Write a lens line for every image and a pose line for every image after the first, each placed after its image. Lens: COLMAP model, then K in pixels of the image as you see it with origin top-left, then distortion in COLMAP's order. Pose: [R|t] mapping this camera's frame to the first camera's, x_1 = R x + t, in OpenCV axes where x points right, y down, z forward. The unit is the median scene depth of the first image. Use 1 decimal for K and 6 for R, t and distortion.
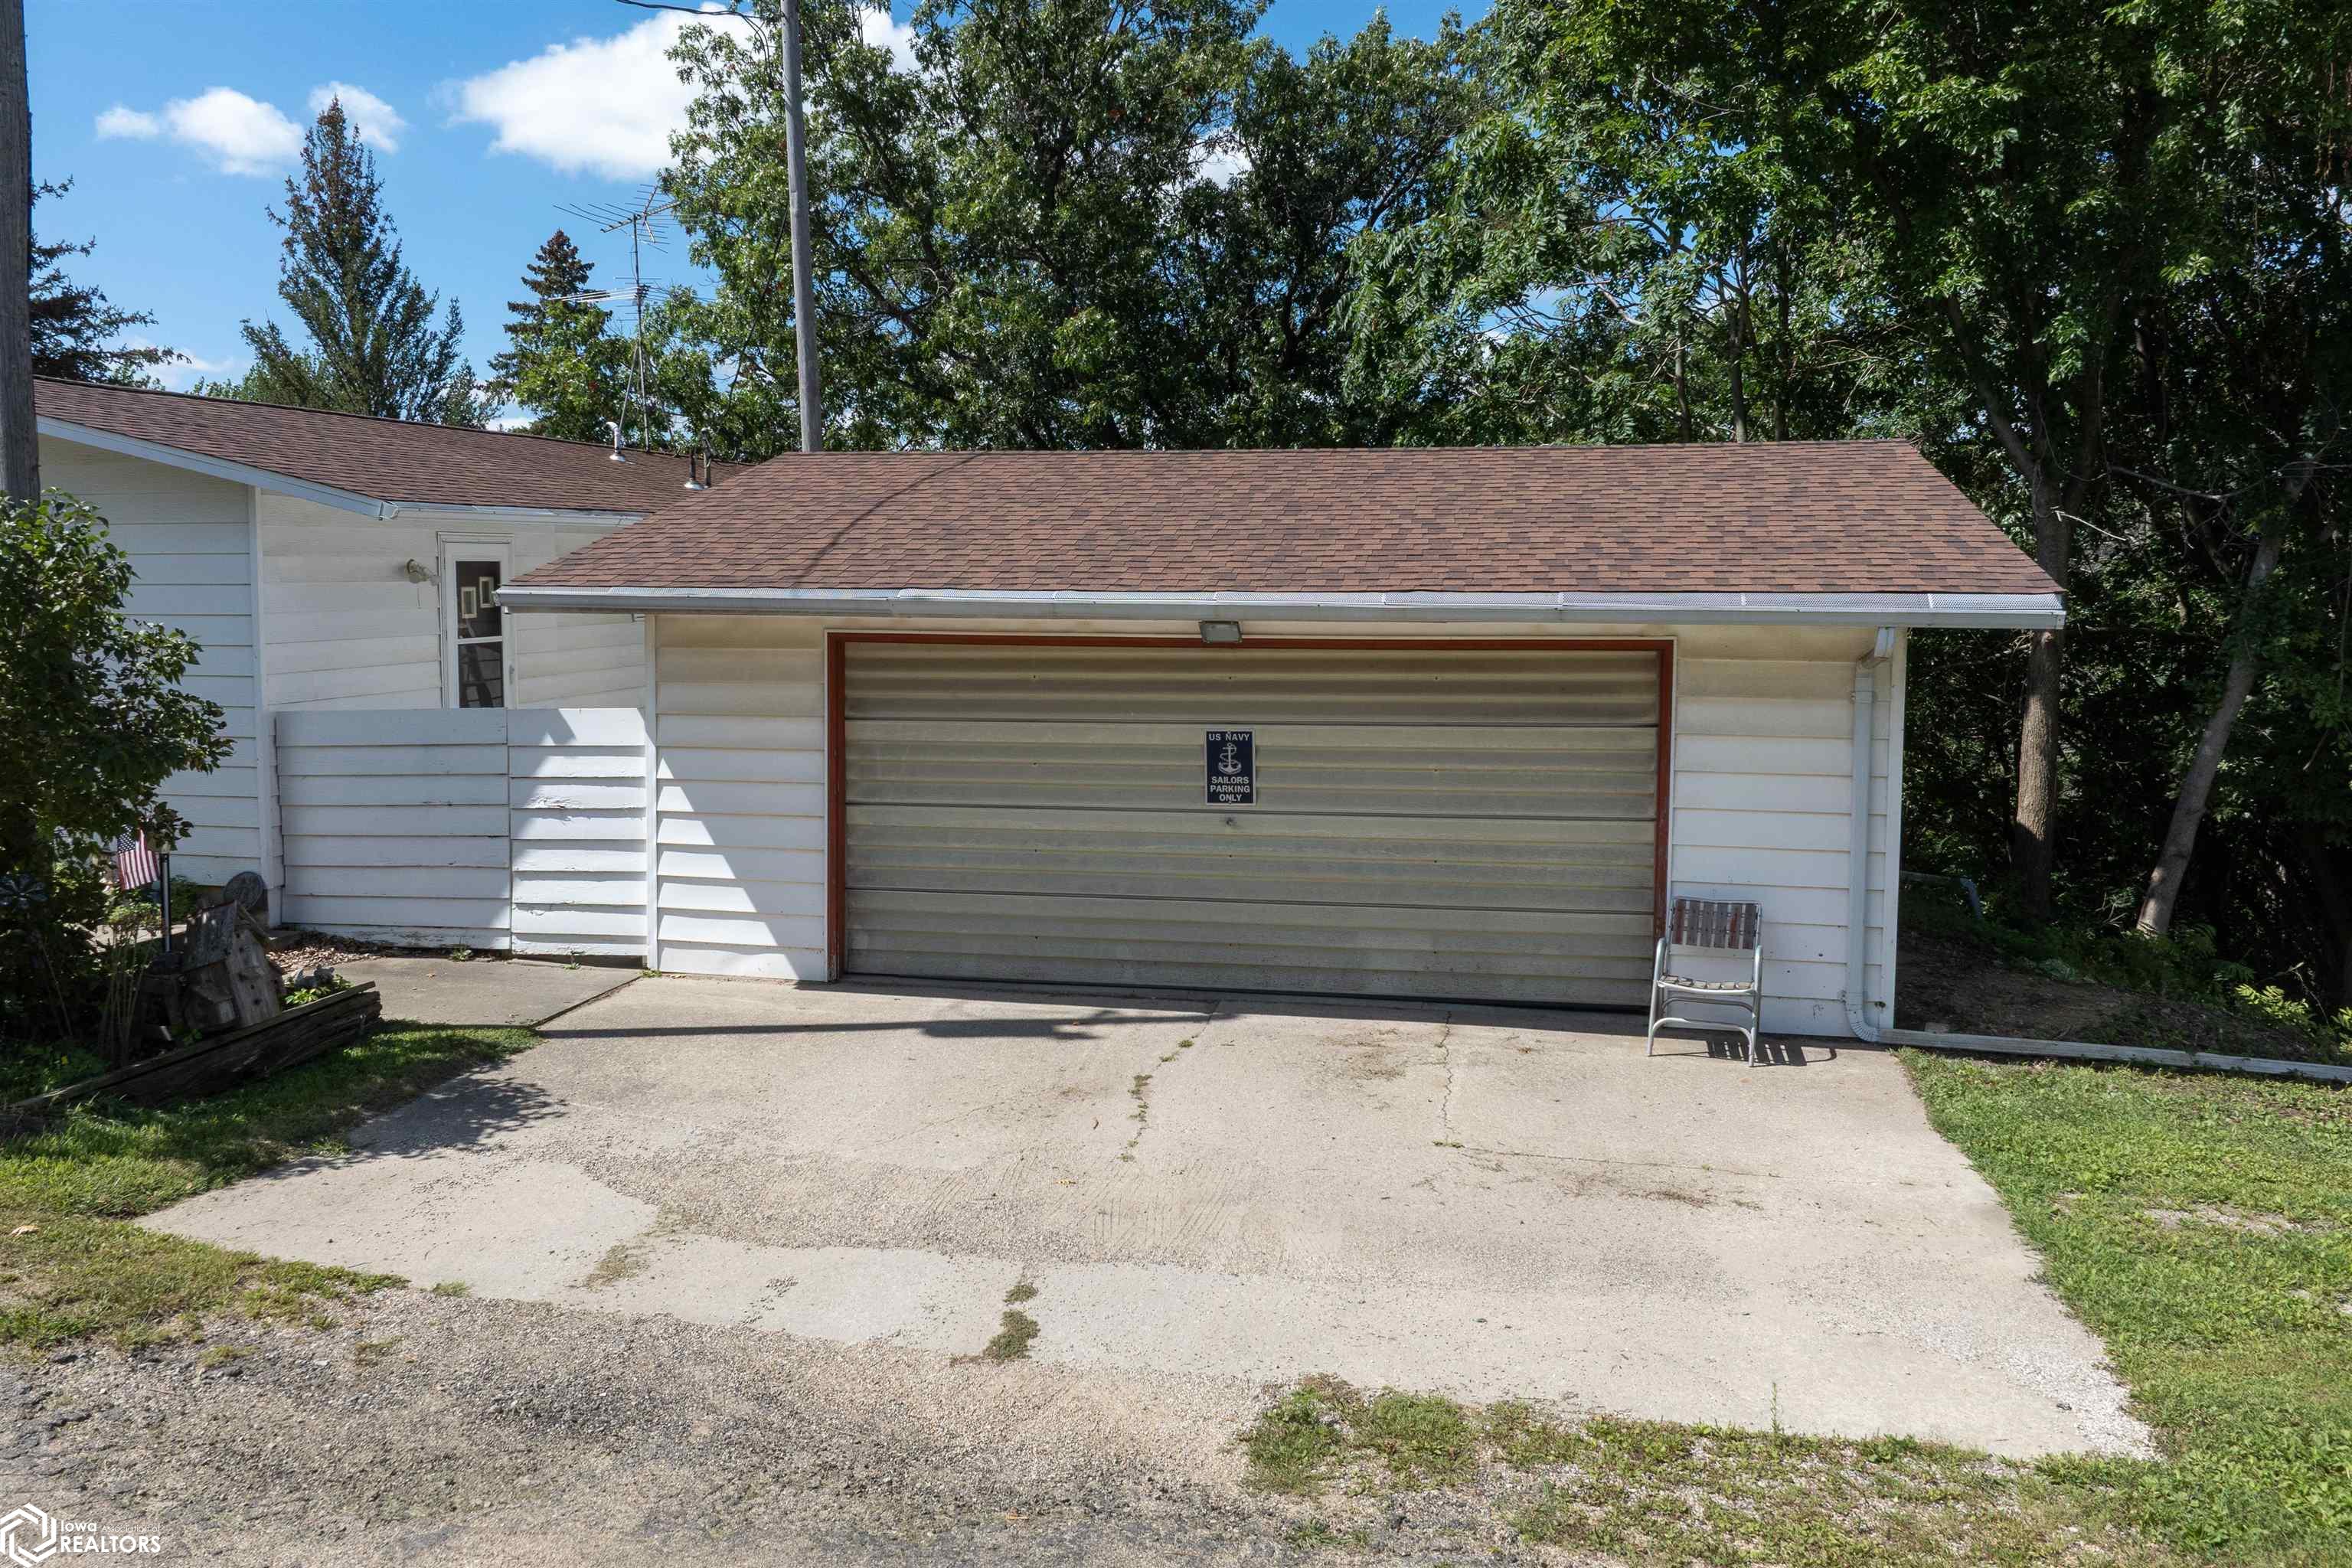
lens RADIAL K [[1839.2, 0, 1139.6], [0, 1839.2, 686.7], [0, 0, 1]] dist [-0.034963, -0.010267]
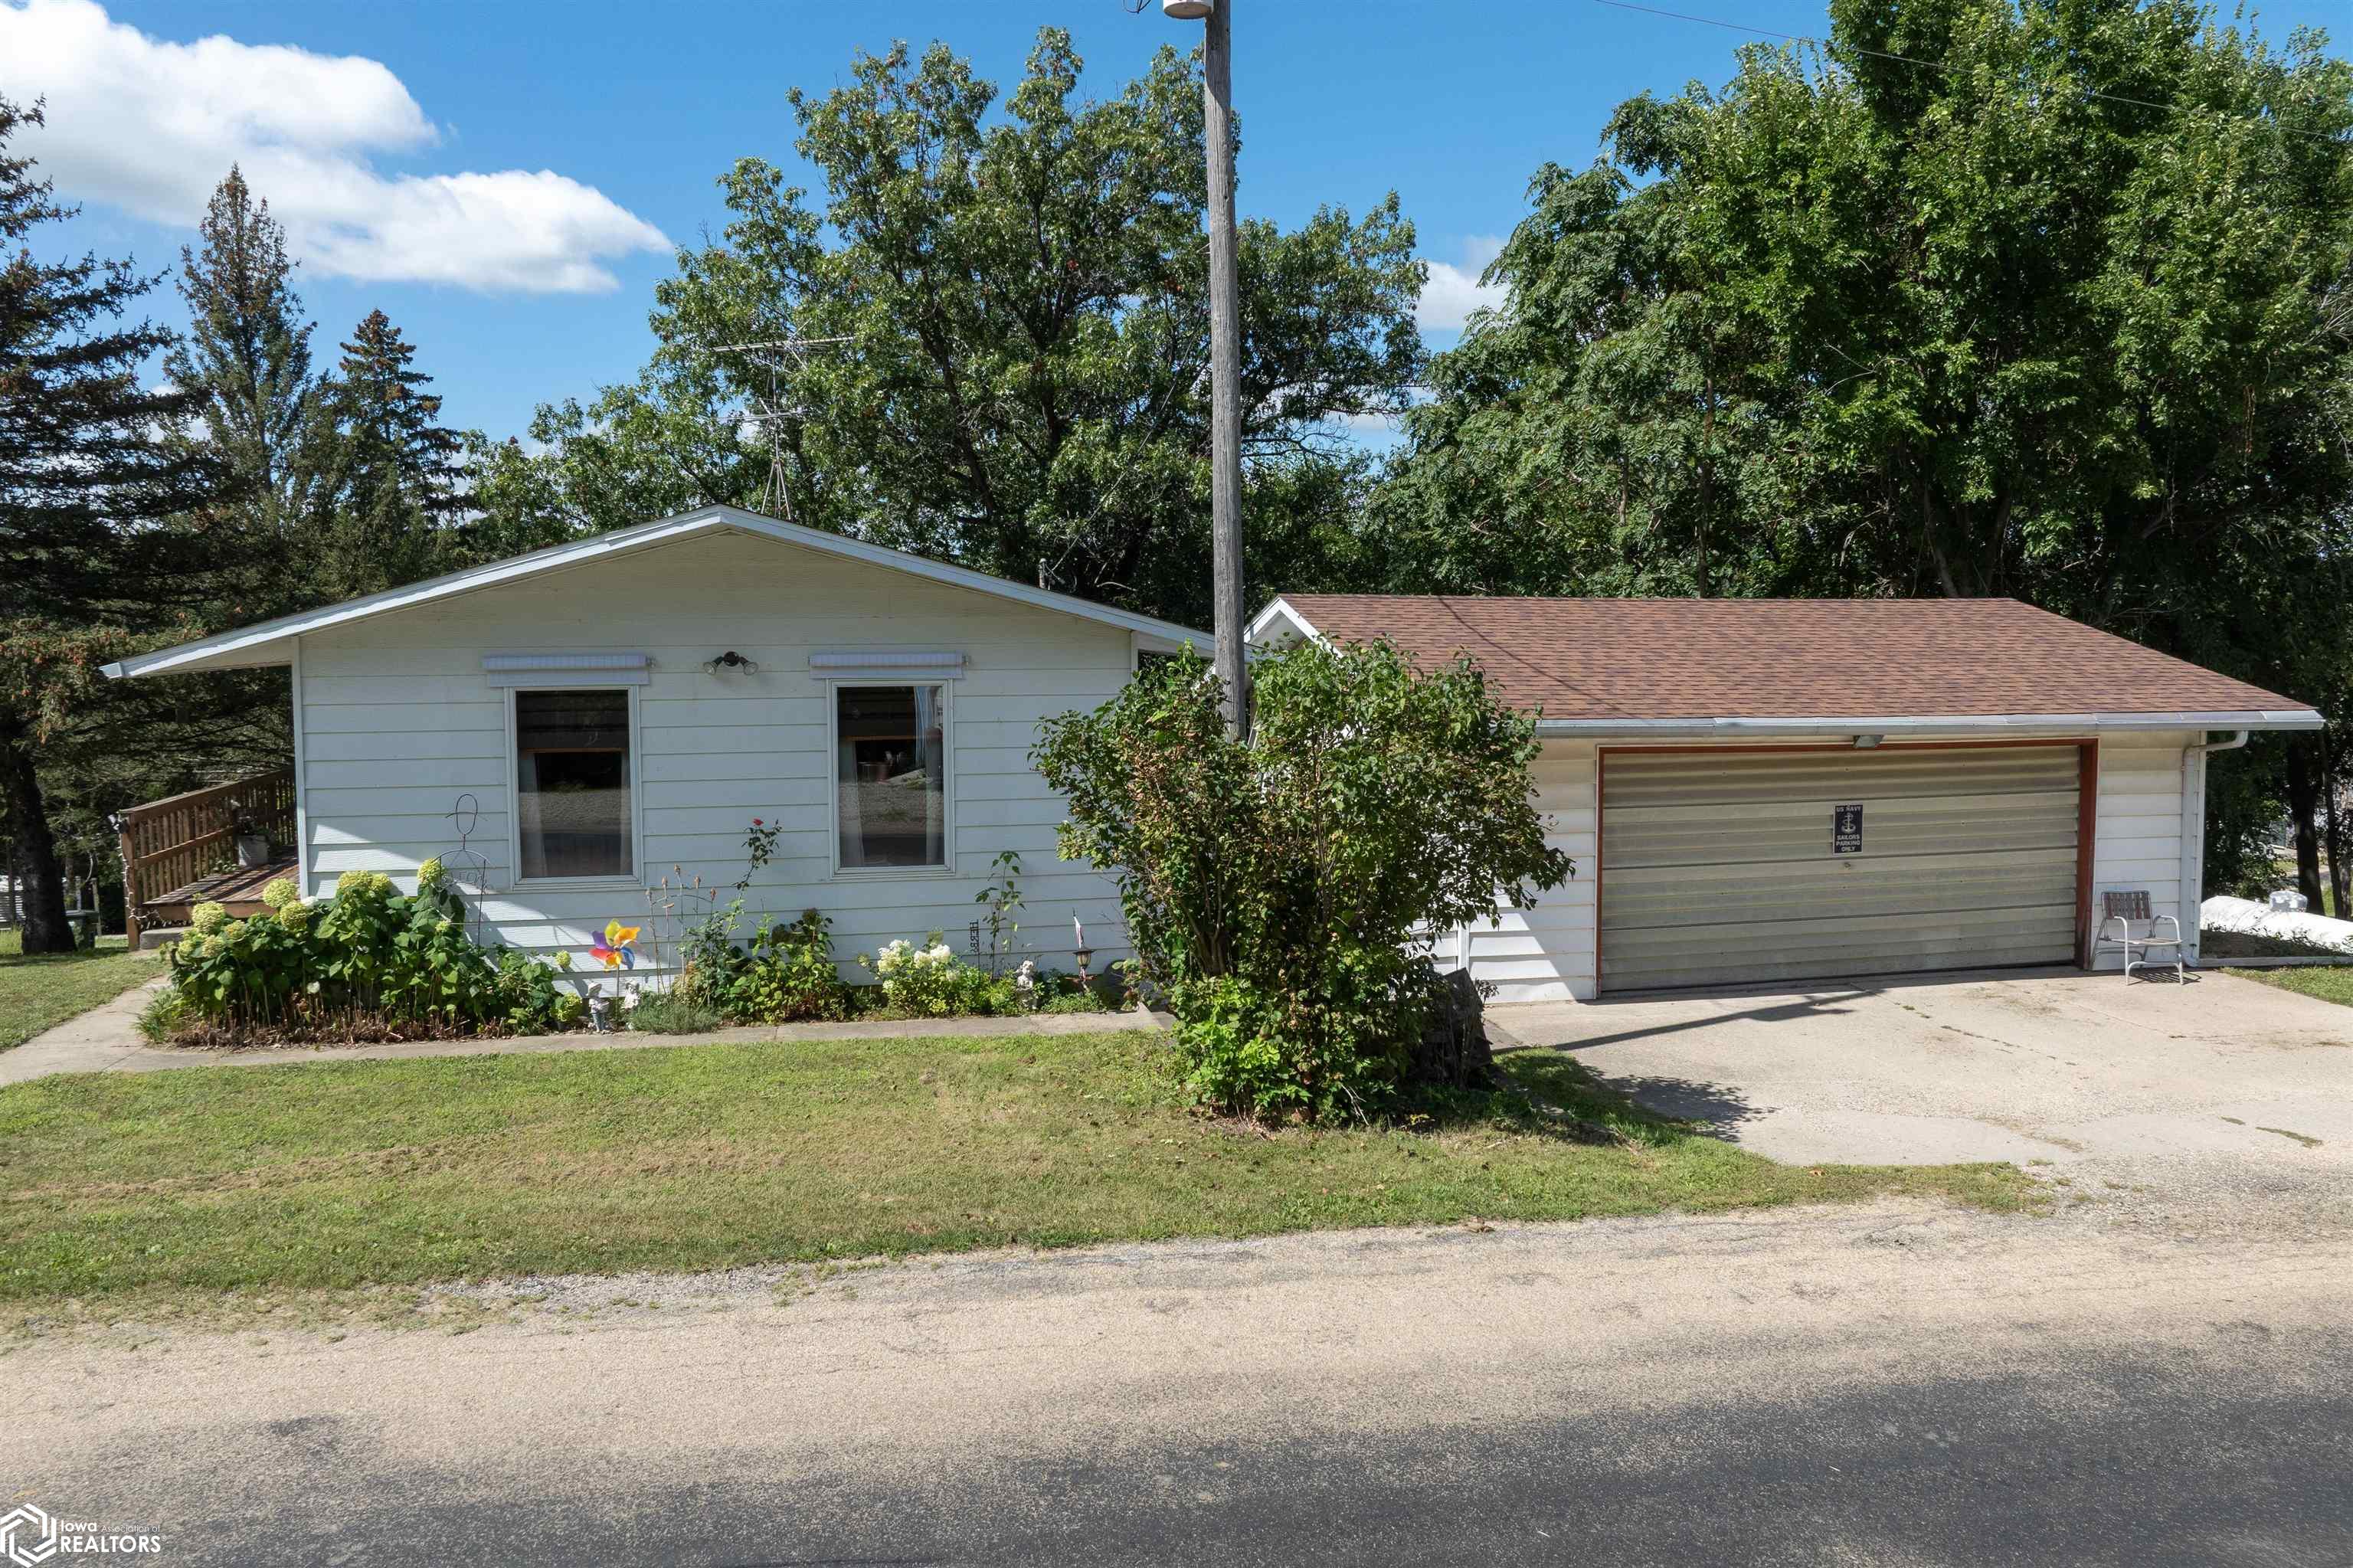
lens RADIAL K [[1777.0, 0, 1184.8], [0, 1777.0, 733.2], [0, 0, 1]] dist [-0.028383, -0.002011]
pose [[0.895348, -0.029711, 0.444374, -1.112342], [0.029387, 0.999539, 0.007620, -0.063868], [-0.444396, 0.006236, 0.895809, -0.070869]]
